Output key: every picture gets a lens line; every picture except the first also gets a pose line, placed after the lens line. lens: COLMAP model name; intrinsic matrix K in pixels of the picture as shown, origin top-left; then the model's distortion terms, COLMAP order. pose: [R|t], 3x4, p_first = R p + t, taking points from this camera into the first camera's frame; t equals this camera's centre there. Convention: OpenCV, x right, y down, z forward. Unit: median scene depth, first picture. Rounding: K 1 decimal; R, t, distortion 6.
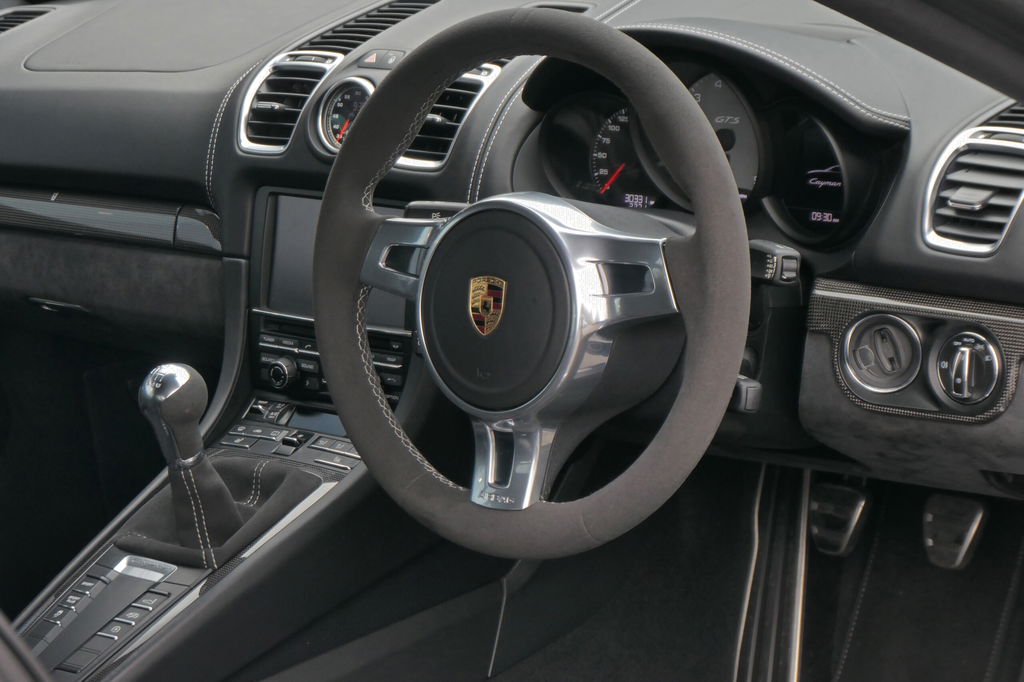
lens RADIAL K [[2871.3, 0, 512.5], [0, 2871.3, 340.4], [0, 0, 1]] dist [-0.112662, 0.000000]
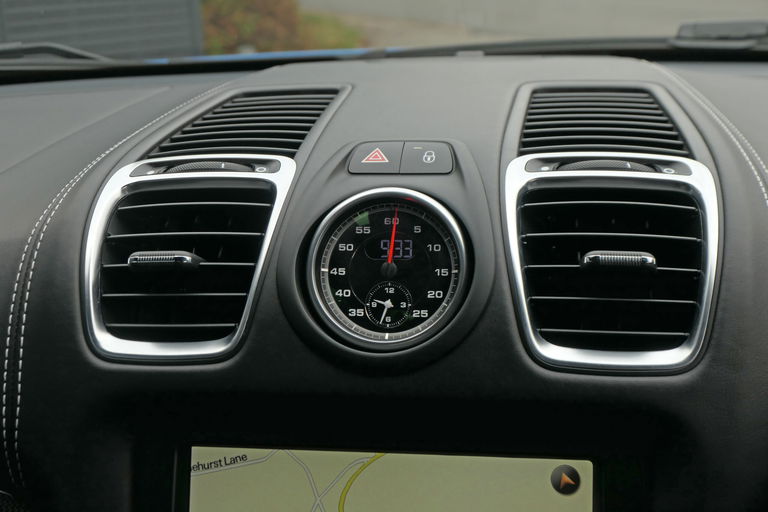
lens RADIAL K [[1216.1, 0, 385.7], [0, 1216.1, 256.0], [0, 0, 1]] dist [-0.015643, 0.000000]
pose [[0.861586, -0.026349, 0.506928, -0.154650], [0.088843, 0.991065, -0.099487, -0.058722], [-0.499777, 0.130753, 0.856228, 0.806350]]
